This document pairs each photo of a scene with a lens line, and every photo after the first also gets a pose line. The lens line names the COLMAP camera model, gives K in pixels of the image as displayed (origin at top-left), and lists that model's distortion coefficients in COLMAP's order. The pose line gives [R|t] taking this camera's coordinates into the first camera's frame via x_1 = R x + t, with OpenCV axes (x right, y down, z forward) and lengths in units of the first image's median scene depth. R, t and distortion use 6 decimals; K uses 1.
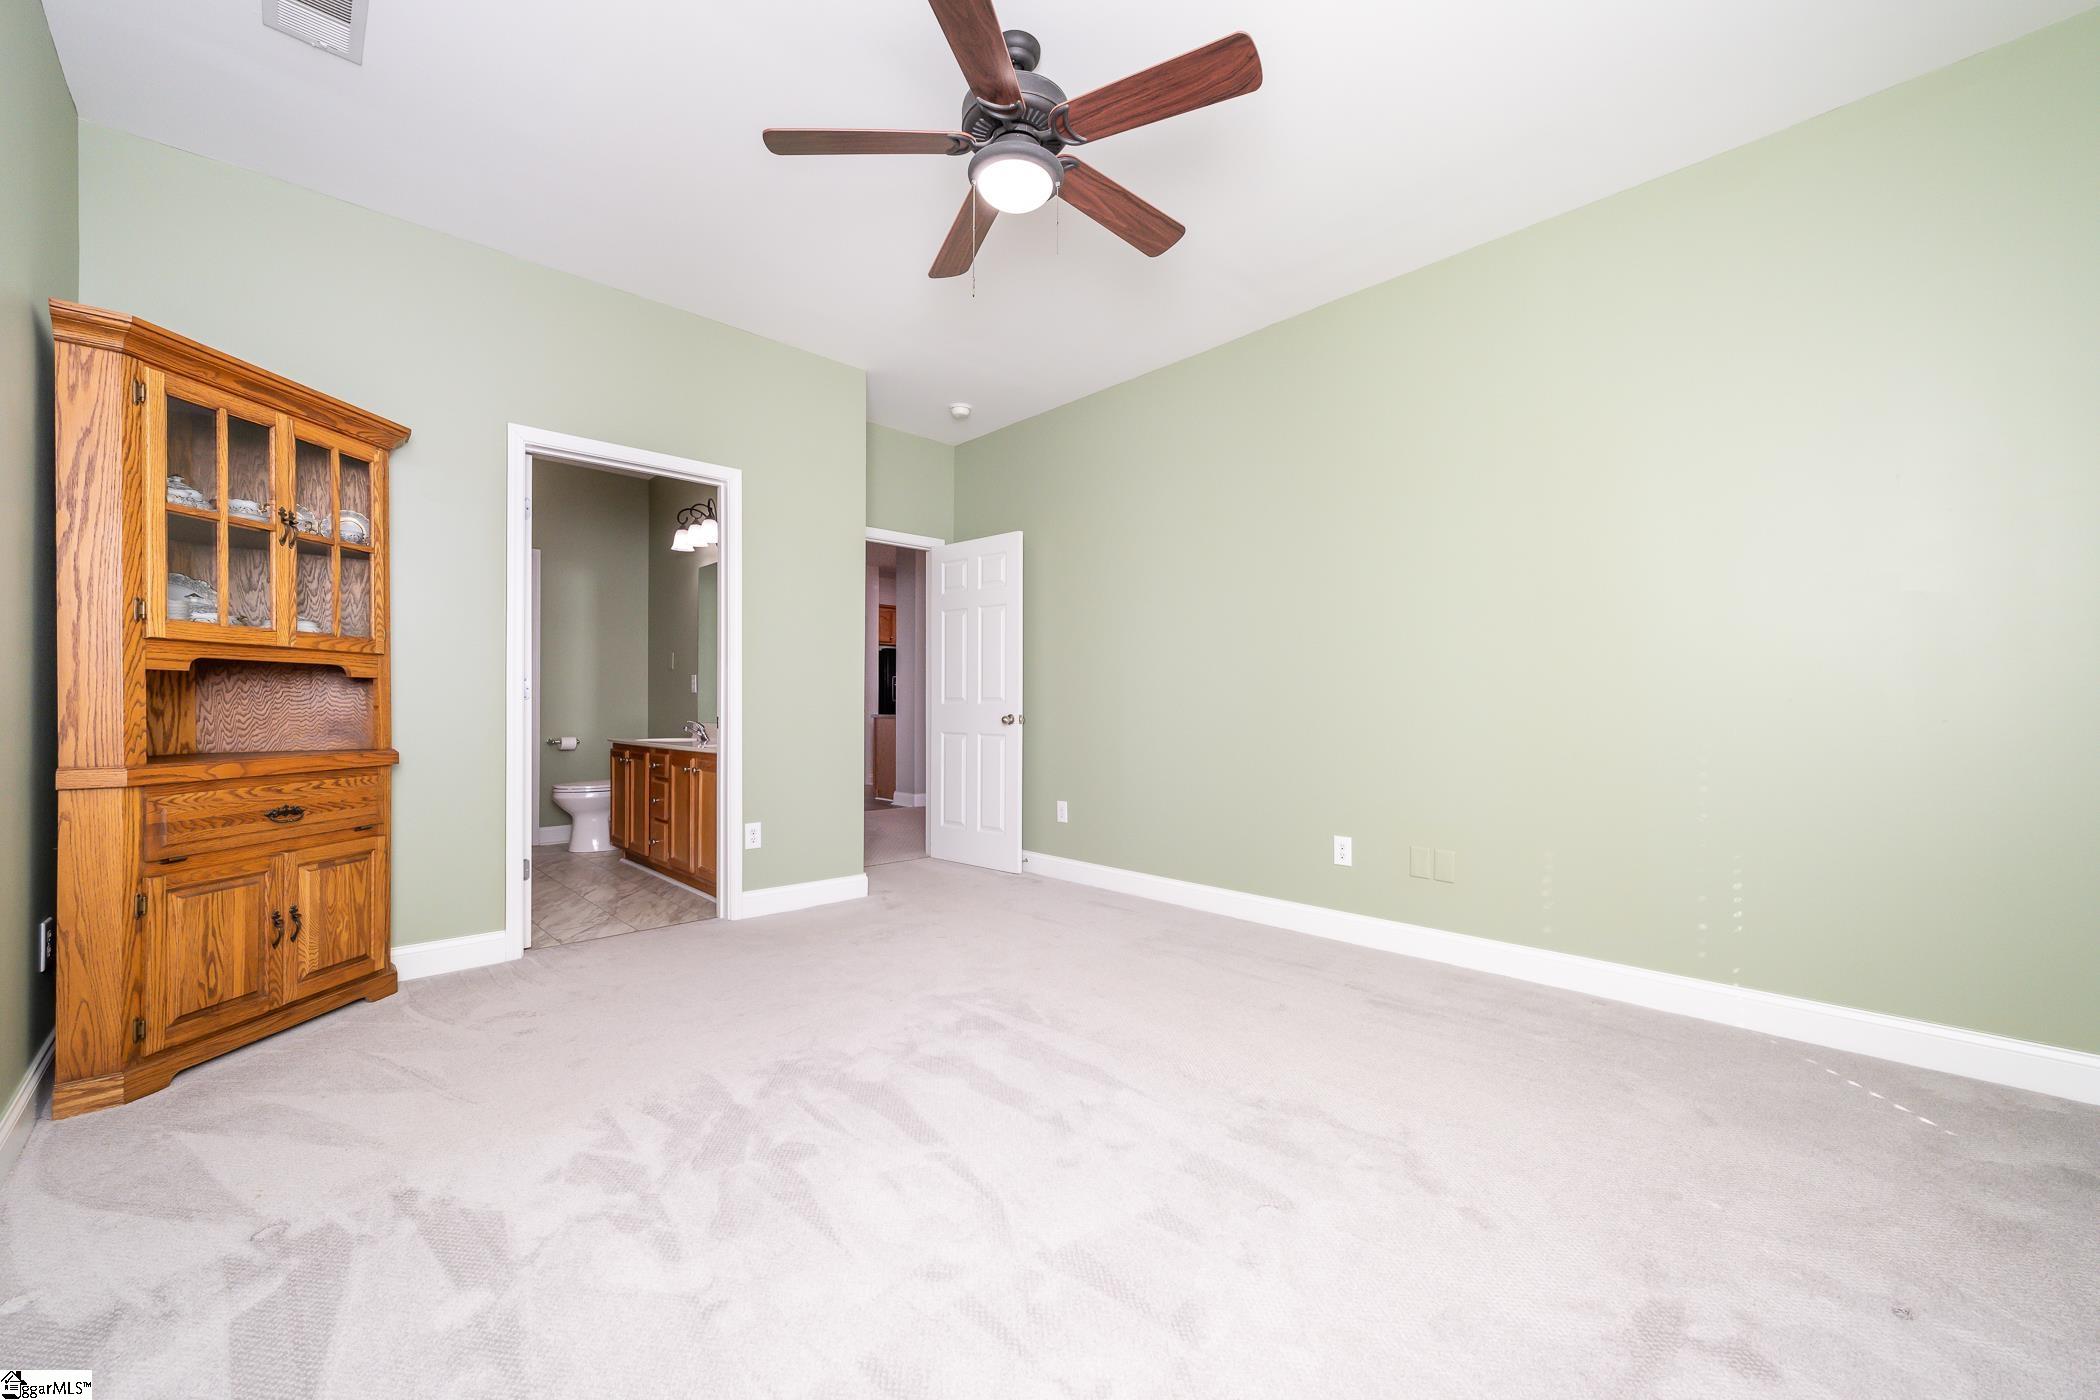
lens RADIAL K [[829.6, 0, 1044.0], [0, 829.6, 704.7], [0, 0, 1]] dist [0.010157, 0.000767]
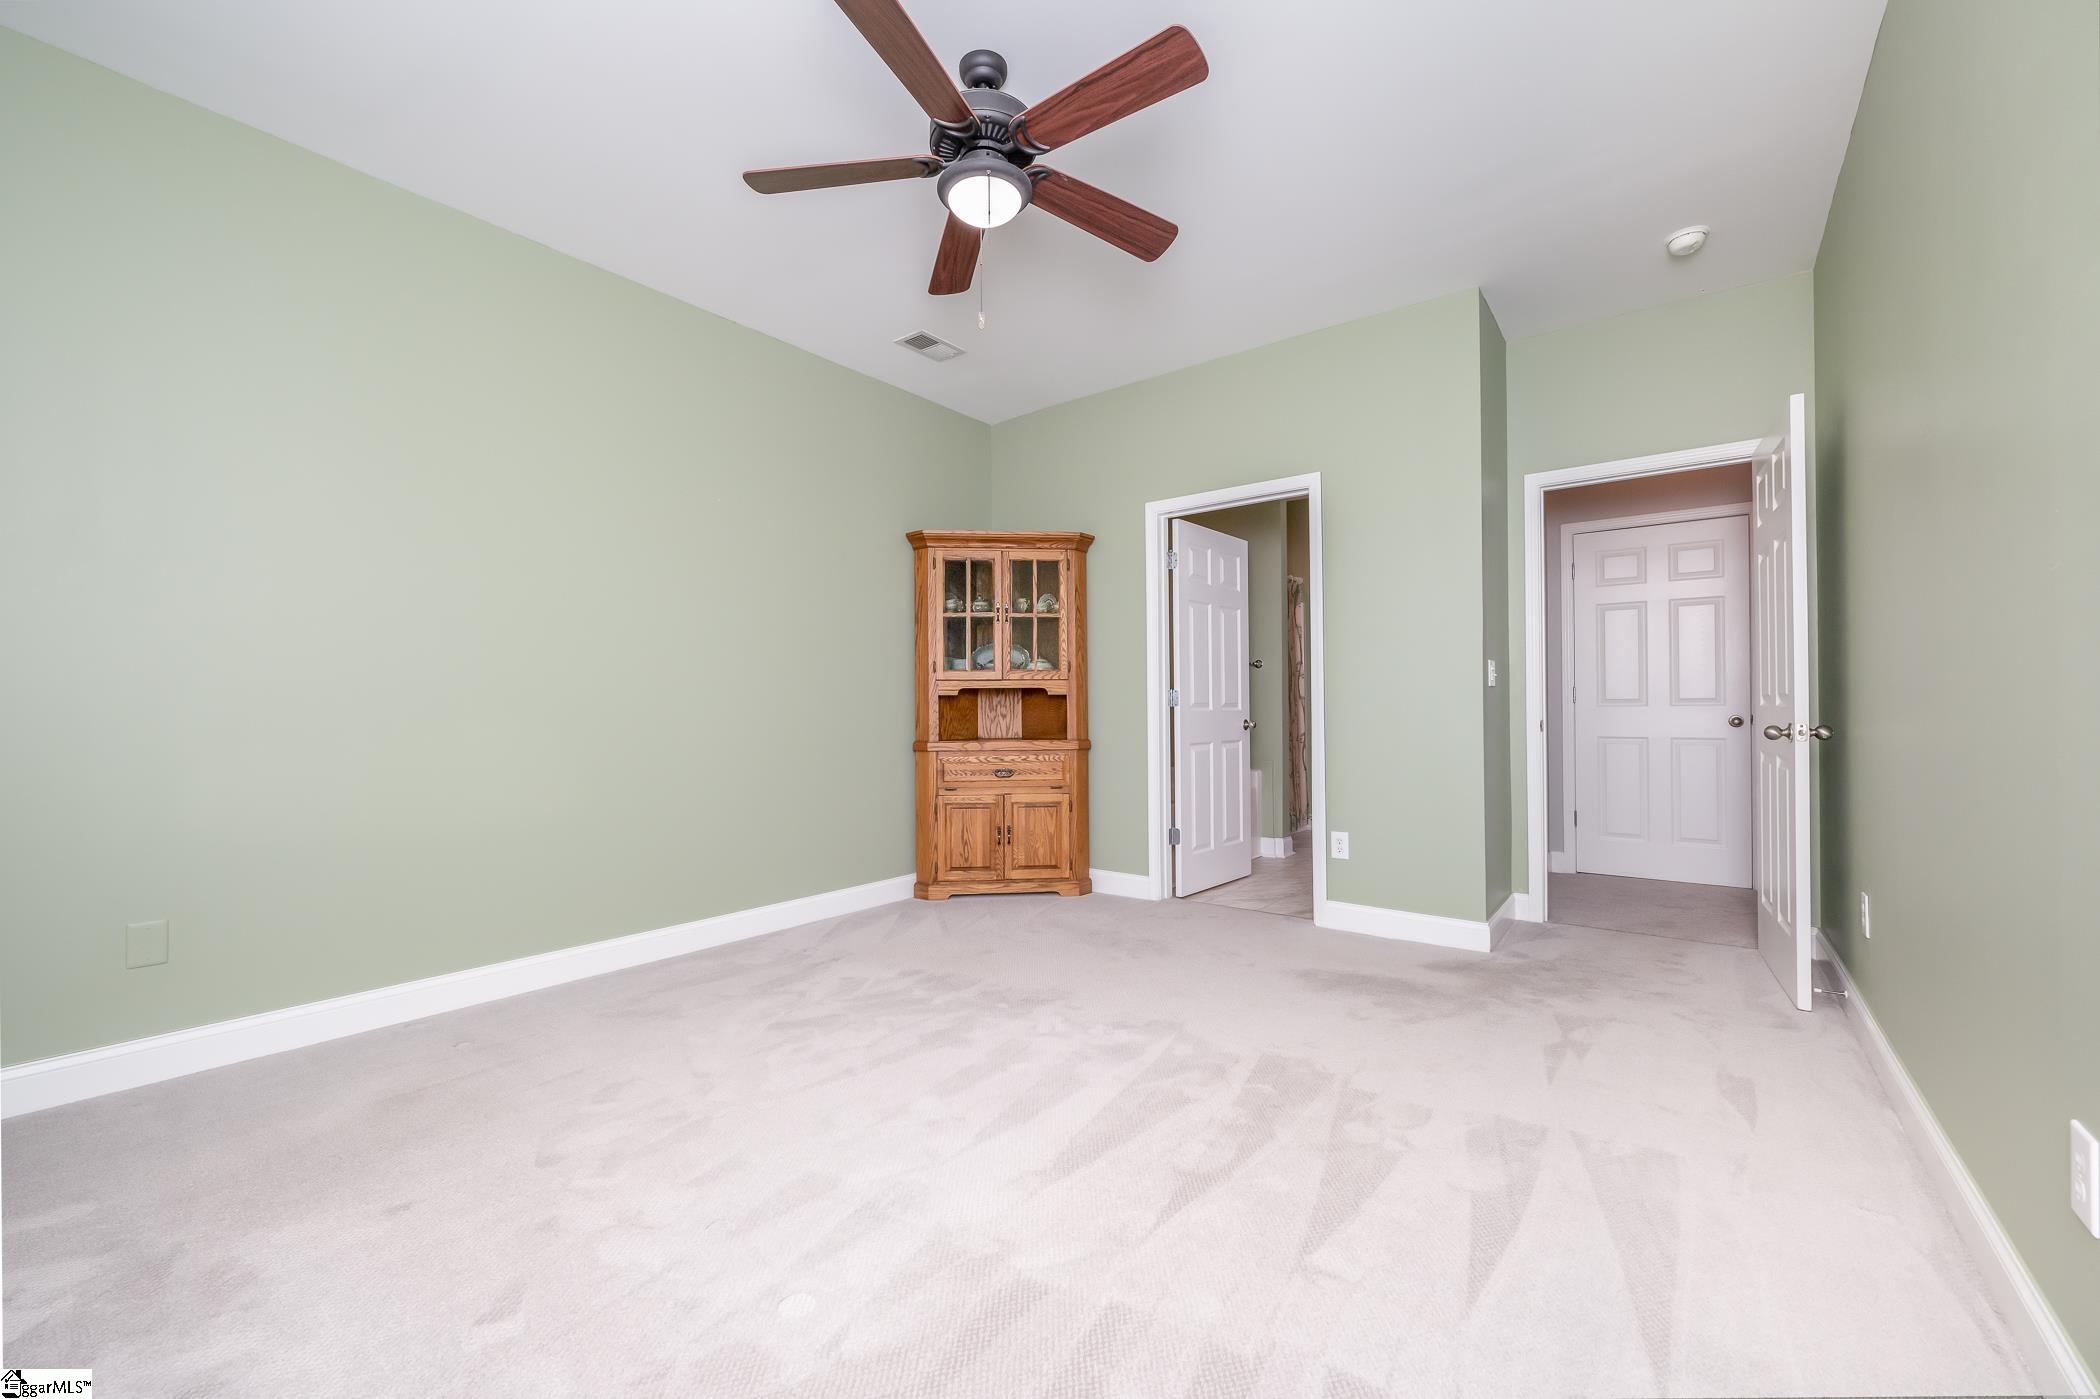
lens RADIAL K [[829.6, 0, 1051.5], [0, 829.6, 703.6], [0, 0, 1]] dist [0.010157, 0.000767]
pose [[0.162887, -0.007724, -0.986614, 0.825696], [0.007825, 0.999948, -0.006536, -0.005105], [0.986614, -0.006655, 0.162939, 0.774653]]
